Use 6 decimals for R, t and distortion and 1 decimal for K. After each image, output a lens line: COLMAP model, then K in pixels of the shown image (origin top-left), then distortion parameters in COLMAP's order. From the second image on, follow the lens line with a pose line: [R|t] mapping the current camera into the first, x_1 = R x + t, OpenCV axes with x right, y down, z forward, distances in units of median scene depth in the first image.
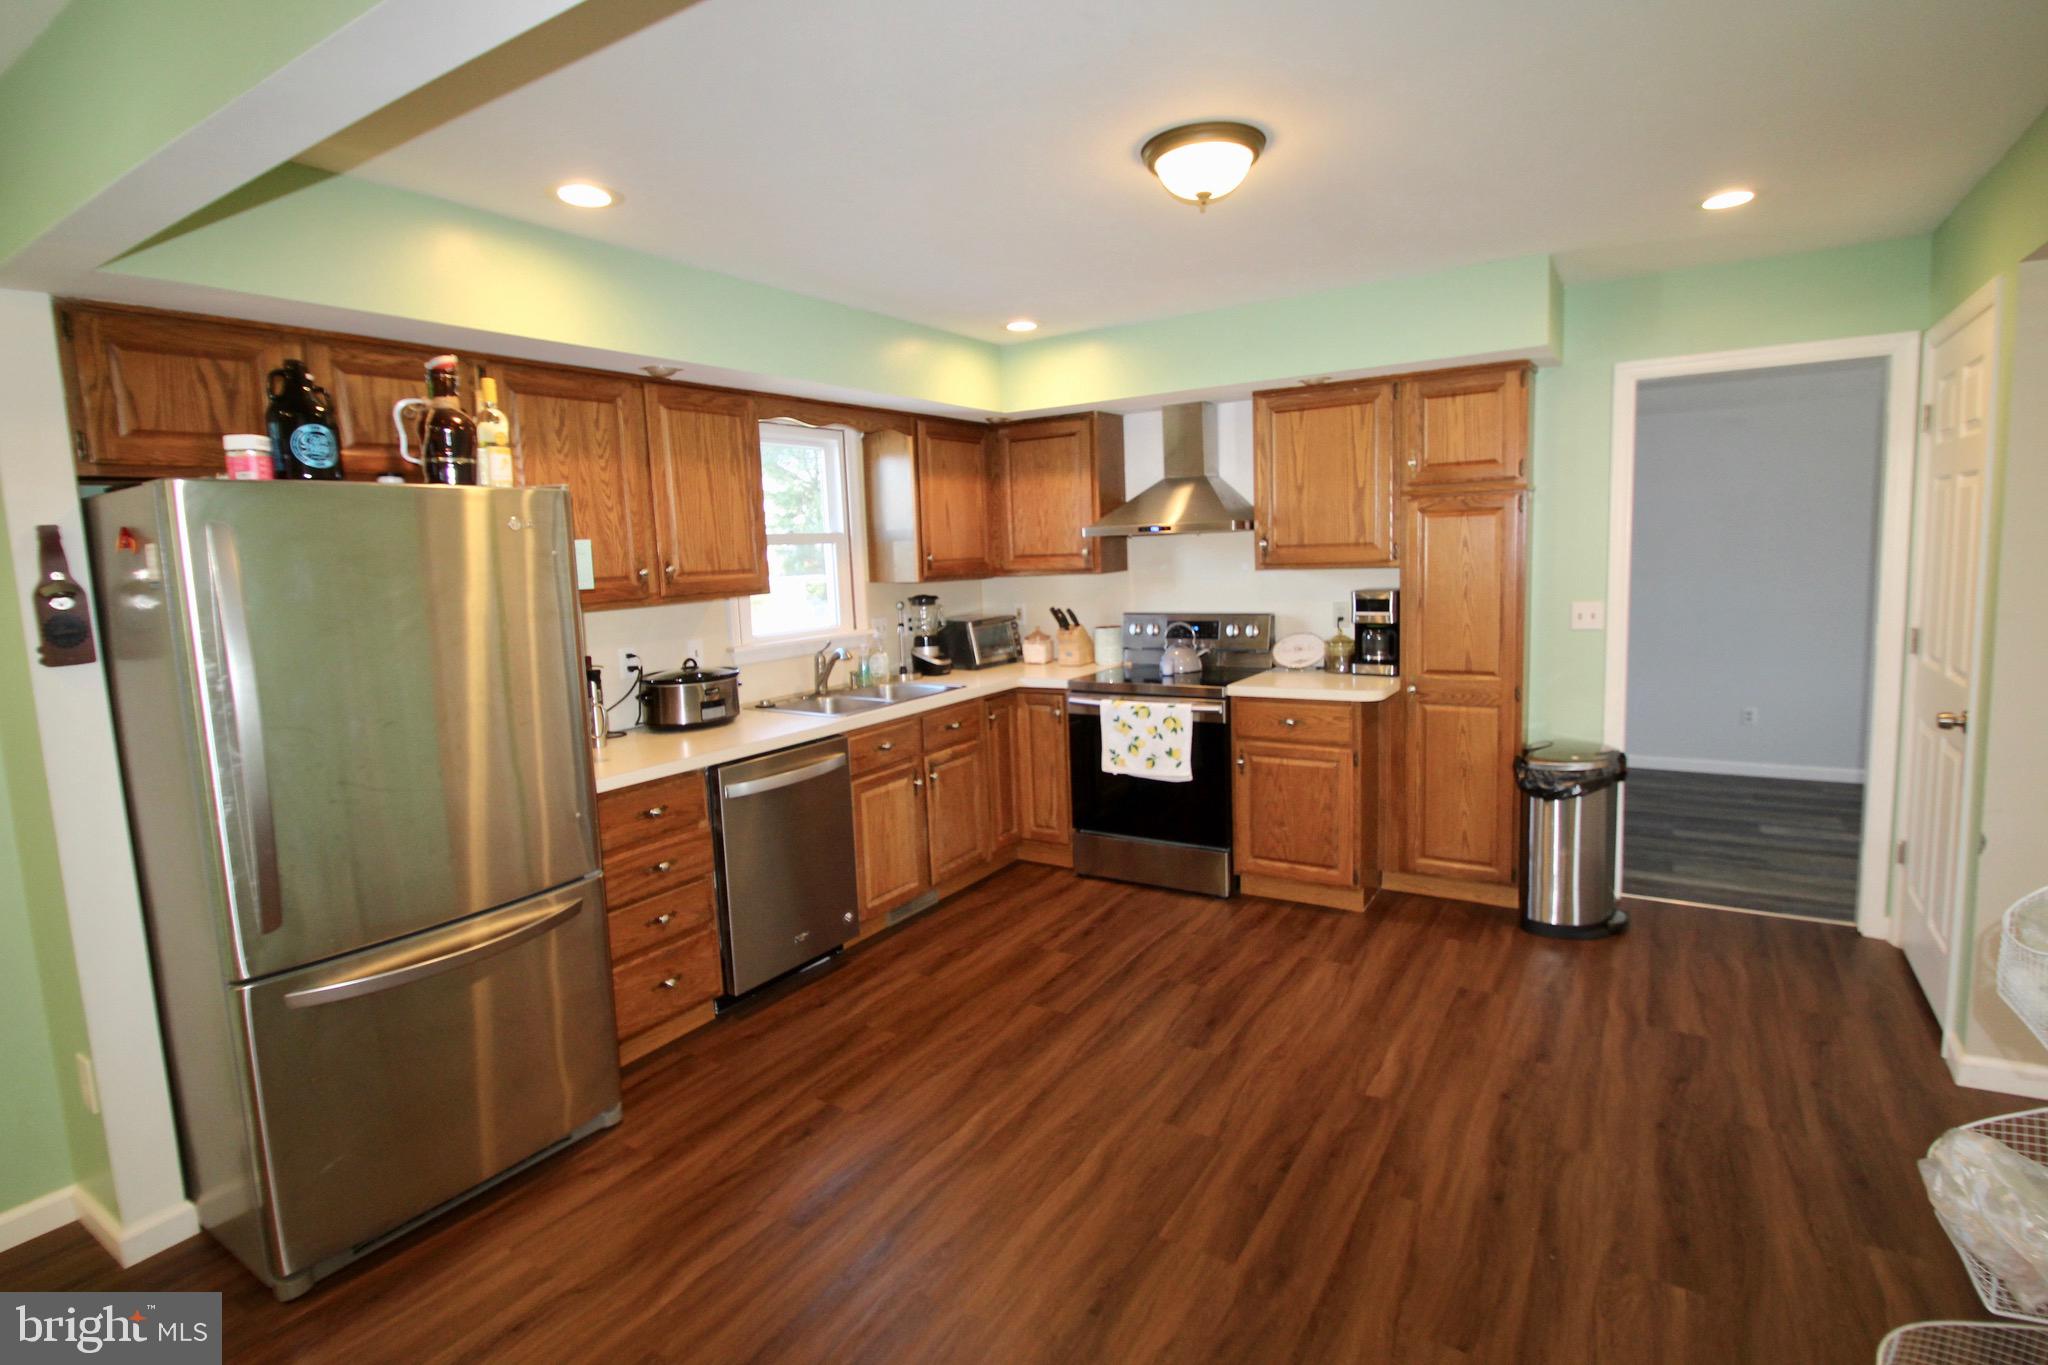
lens RADIAL K [[1012.0, 0, 1027.5], [0, 1012.0, 668.0], [0, 0, 1]] dist [0.008434, -0.018108]
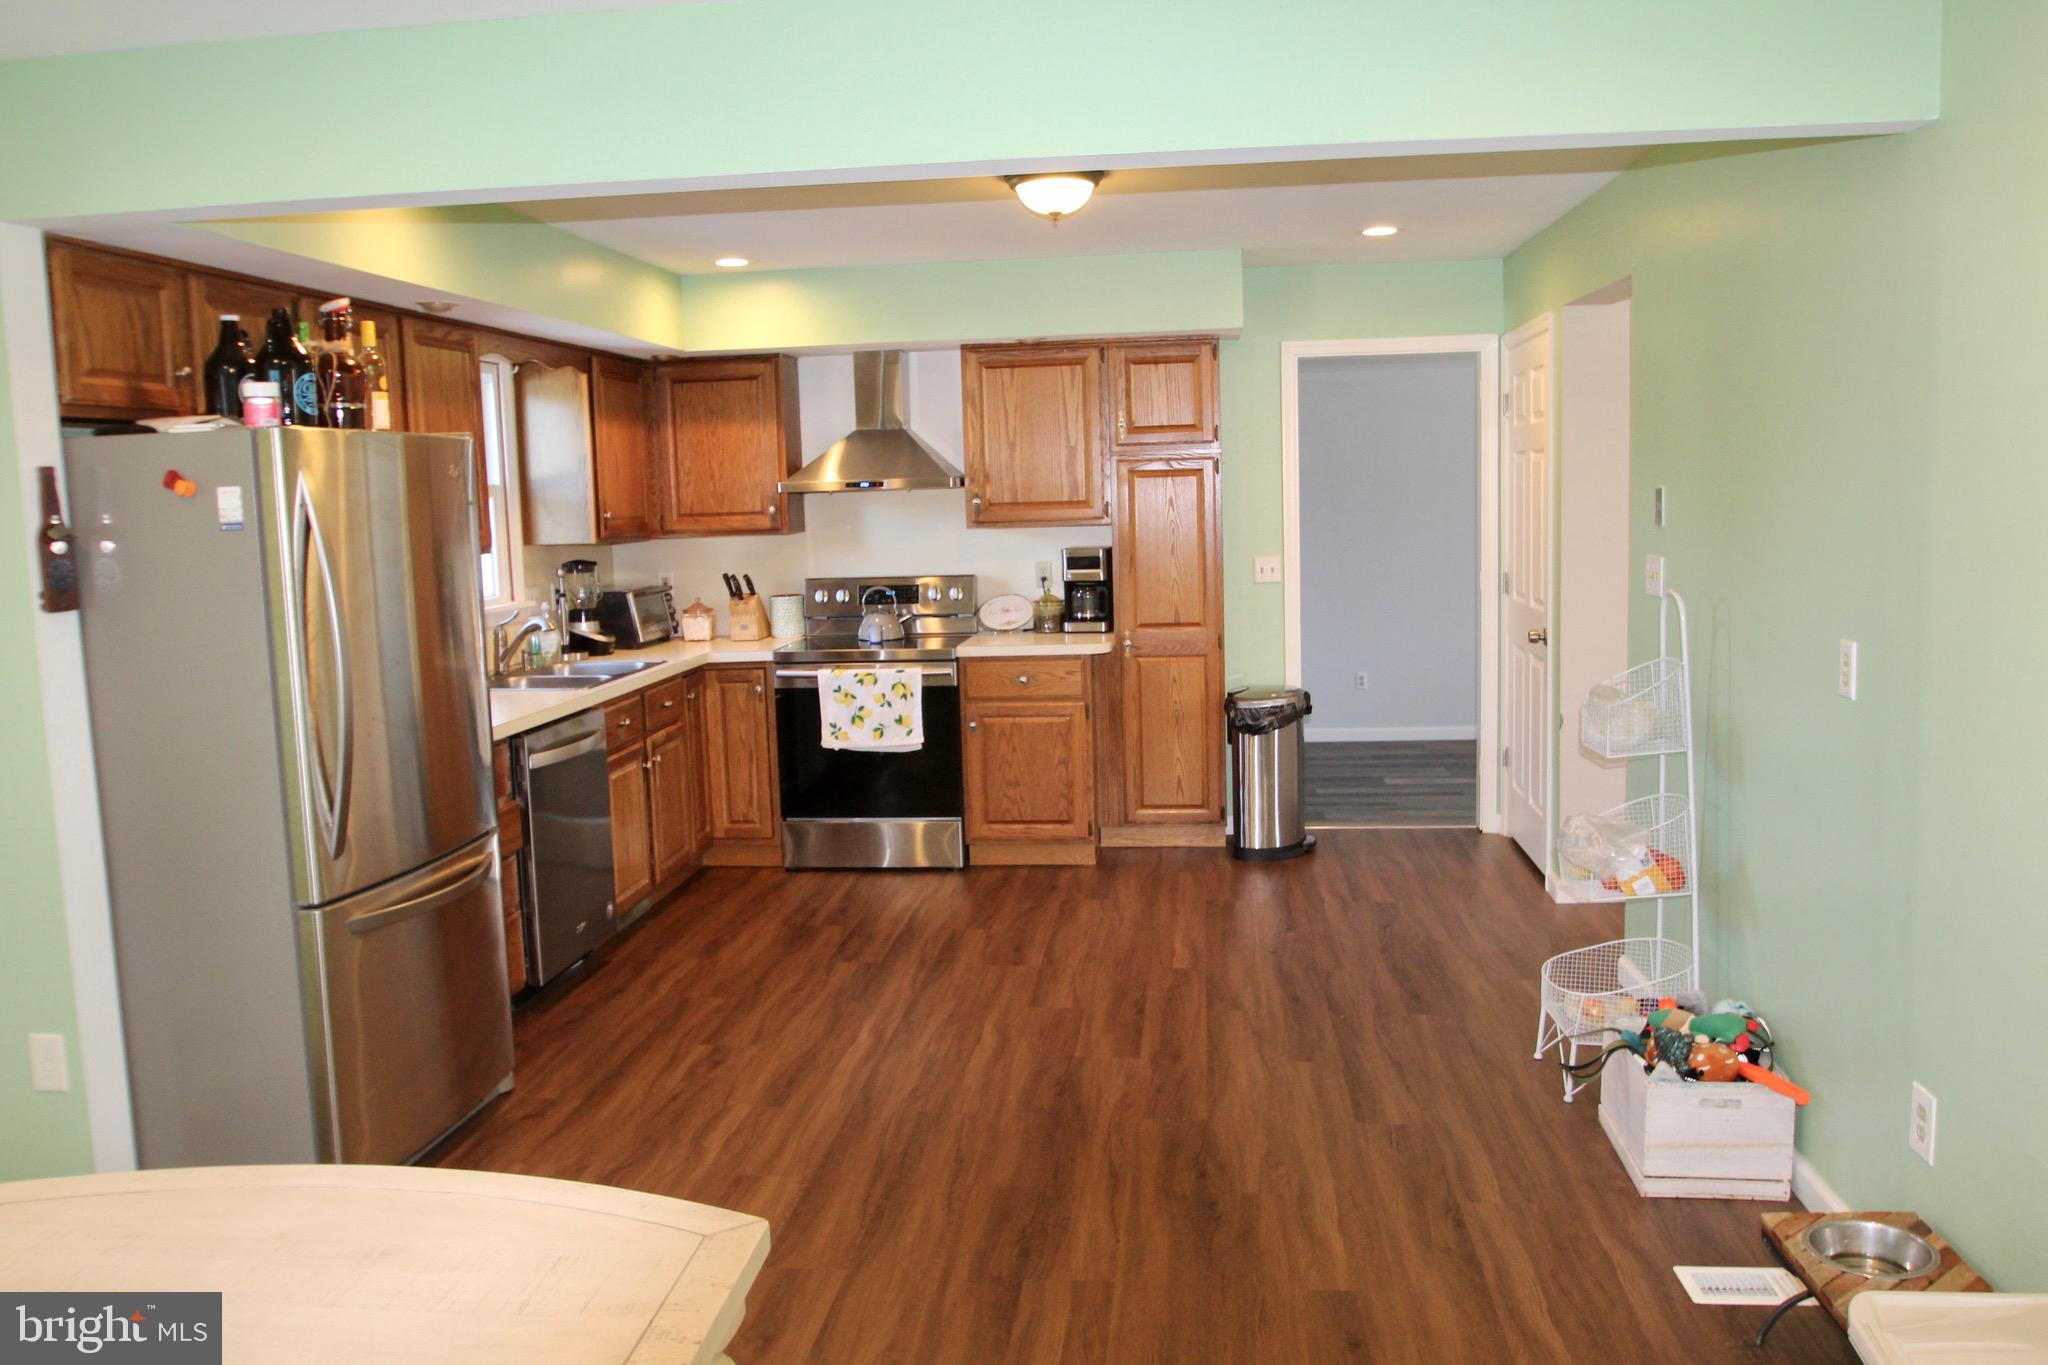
lens RADIAL K [[1570.0, 0, 1027.9], [0, 1570.0, 670.5], [0, 0, 1]] dist [-0.037253, -0.006354]
pose [[0.898882, -0.038099, 0.436532, -0.404963], [0.046930, 0.998853, -0.009460, 0.058507], [-0.435671, 0.028990, 0.899639, -0.387470]]
